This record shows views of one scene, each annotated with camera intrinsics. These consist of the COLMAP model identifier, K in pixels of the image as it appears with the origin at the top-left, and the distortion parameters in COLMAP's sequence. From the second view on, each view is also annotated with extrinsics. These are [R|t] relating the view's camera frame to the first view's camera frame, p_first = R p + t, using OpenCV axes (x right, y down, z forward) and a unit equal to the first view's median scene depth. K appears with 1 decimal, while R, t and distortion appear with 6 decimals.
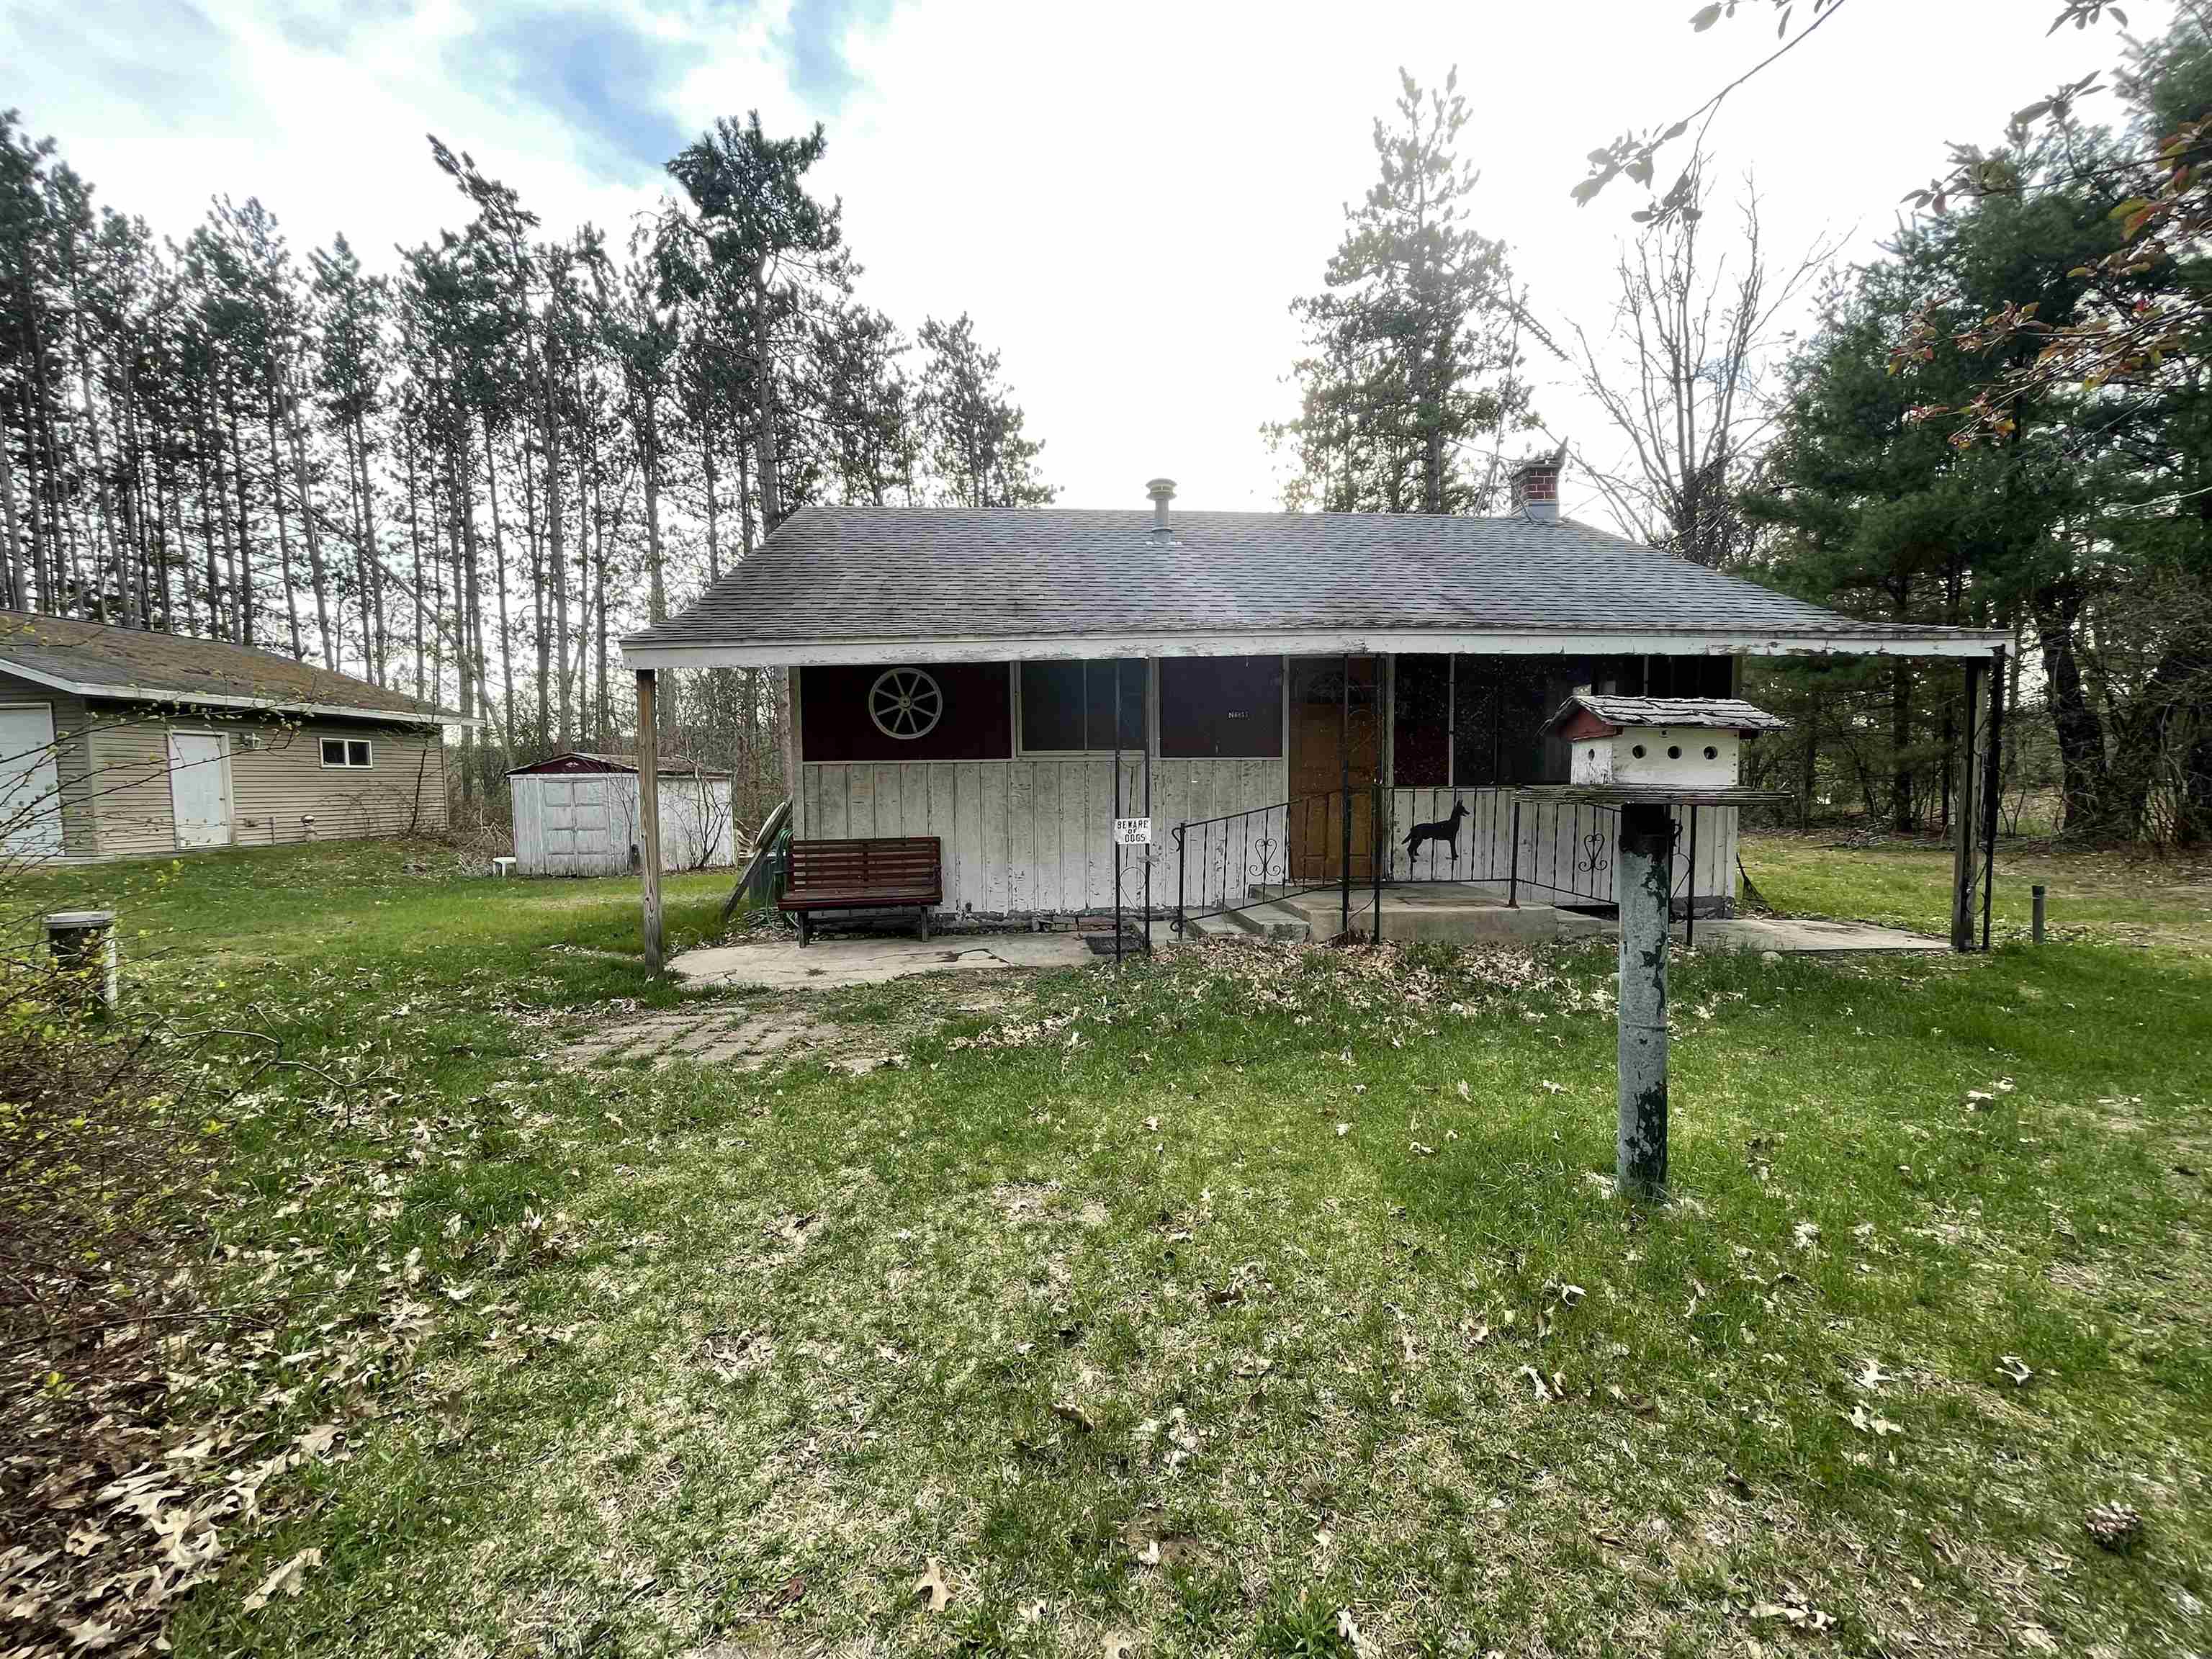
lens RADIAL K [[884.2, 0, 1104.9], [0, 884.2, 839.8], [0, 0, 1]] dist [-0.002972, -0.000684]
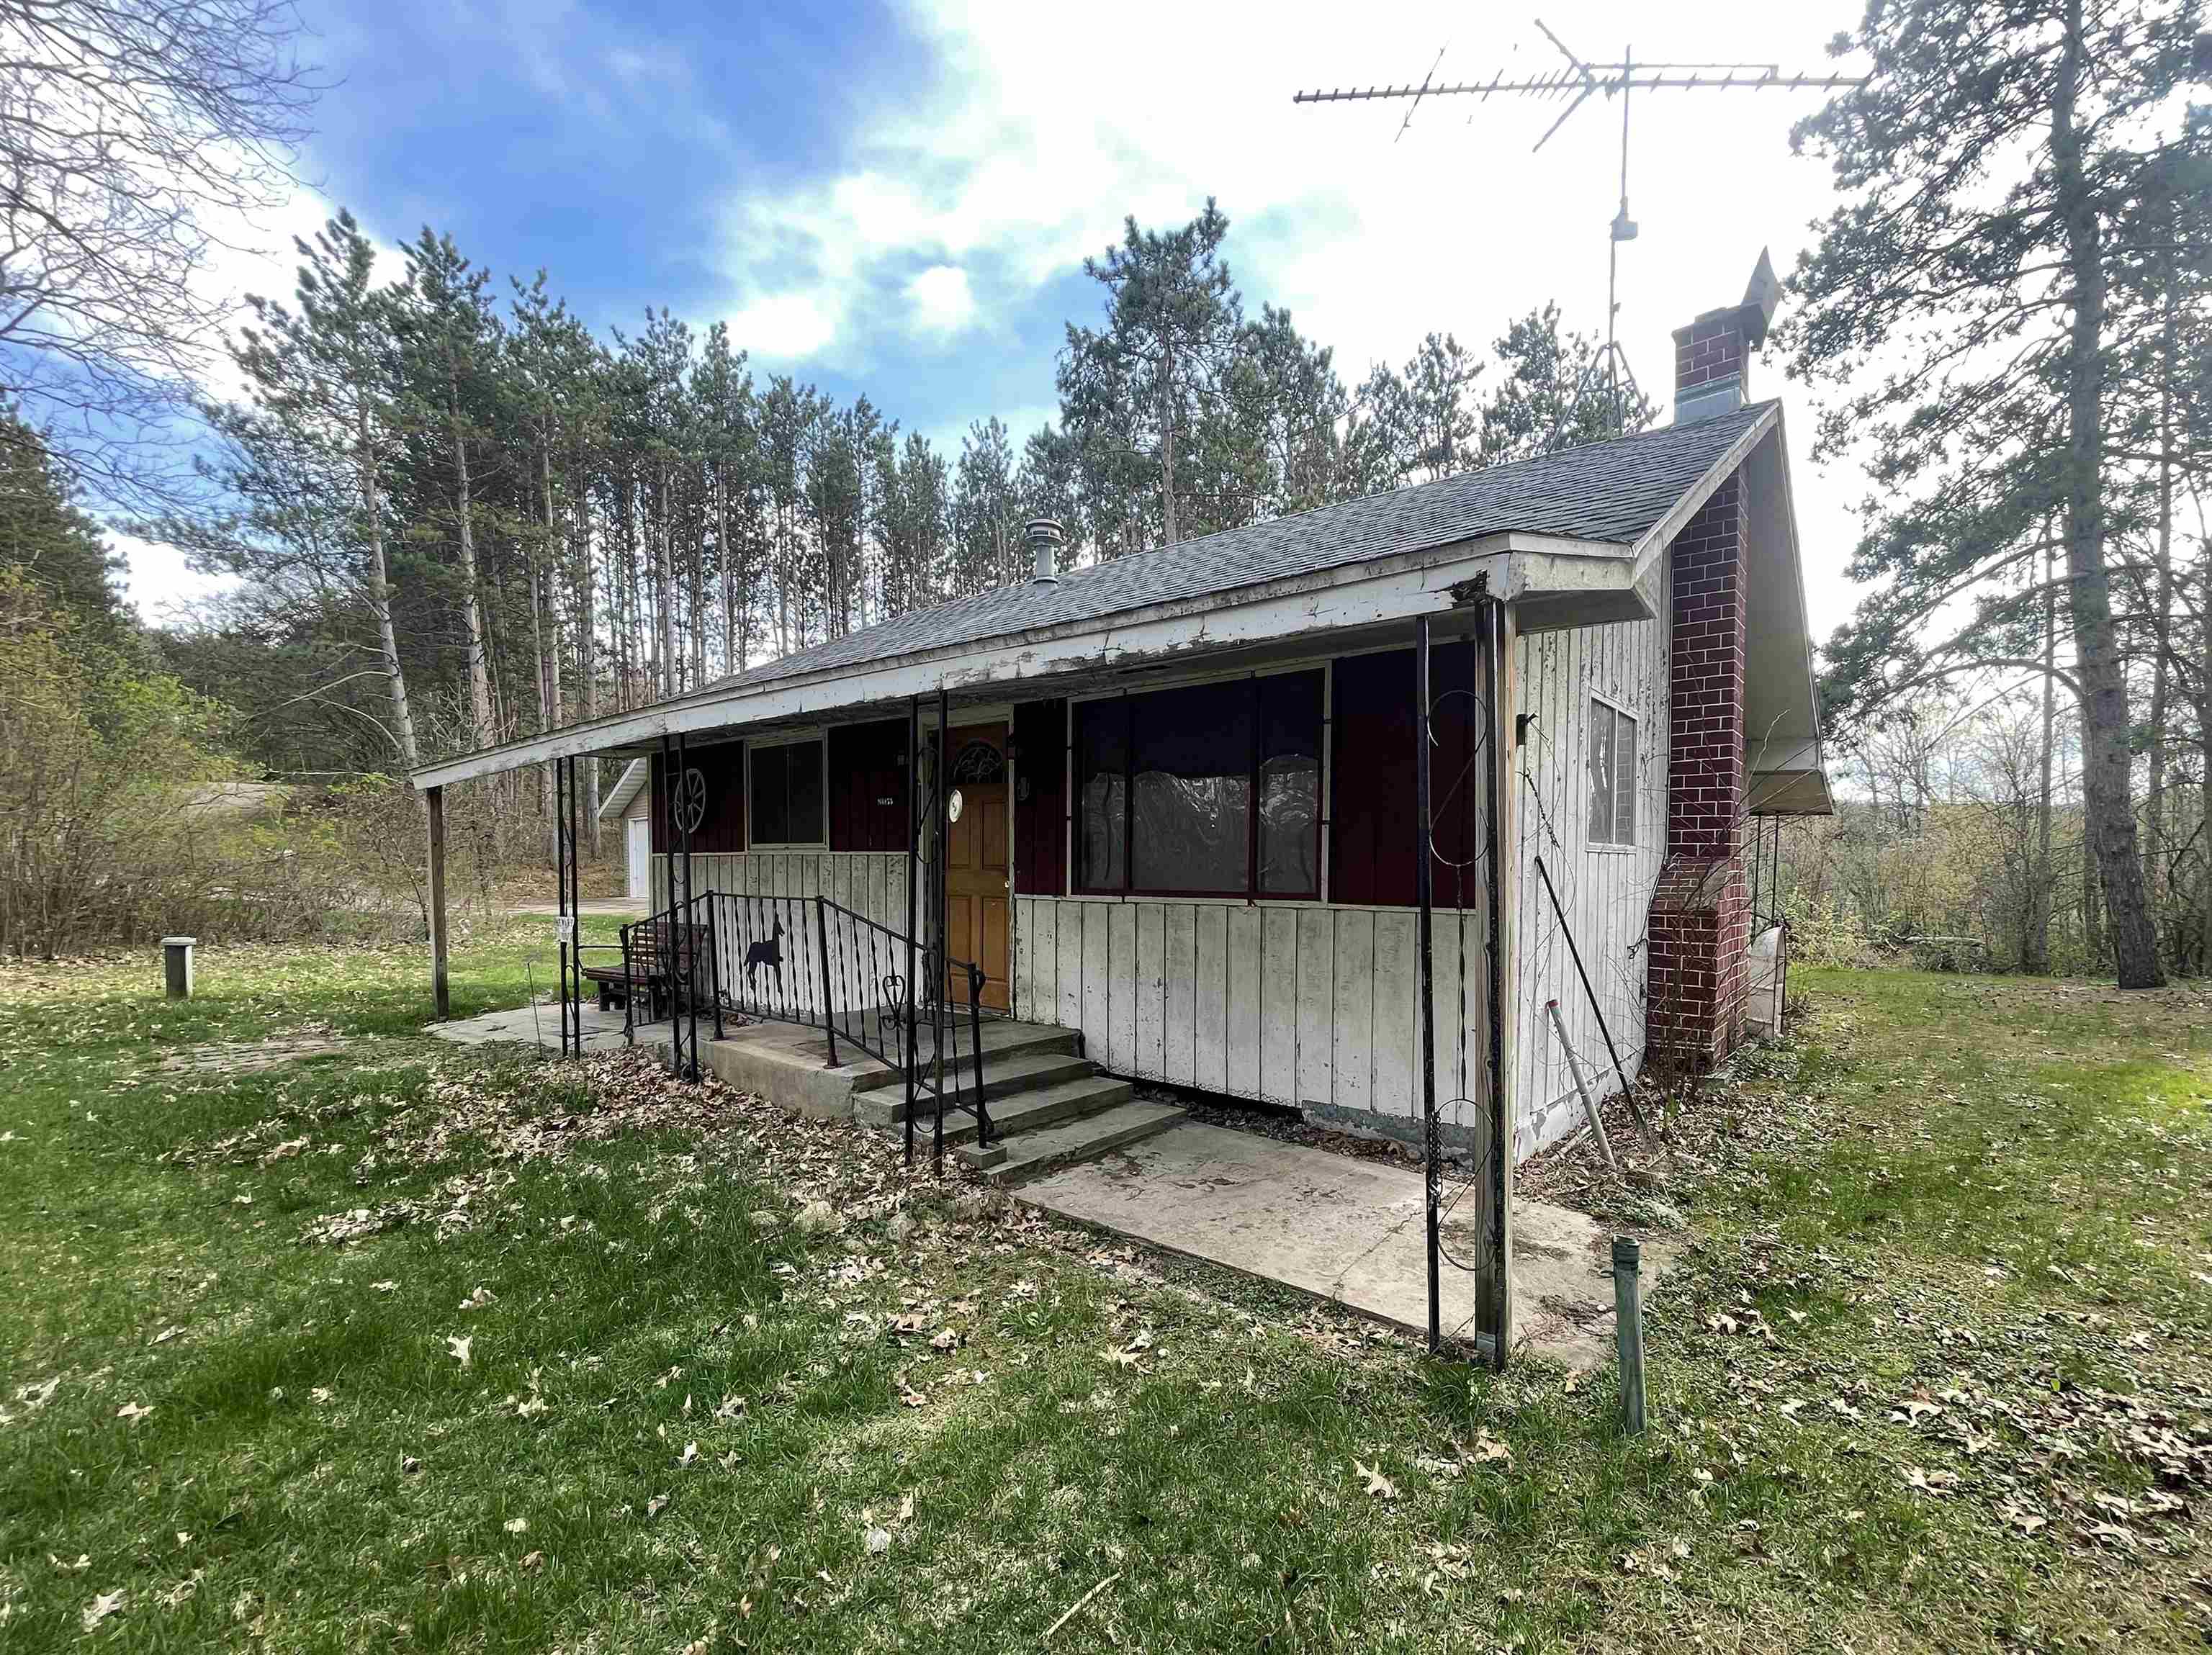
lens RADIAL K [[958.9, 0, 1192.2], [0, 958.9, 913.9], [0, 0, 1]] dist [-0.000286, -0.001379]
pose [[0.748875, 0.049981, -0.660823, 0.986435], [-0.053574, 0.998454, 0.014805, -0.063063], [0.660542, 0.024316, 0.750395, 0.506113]]
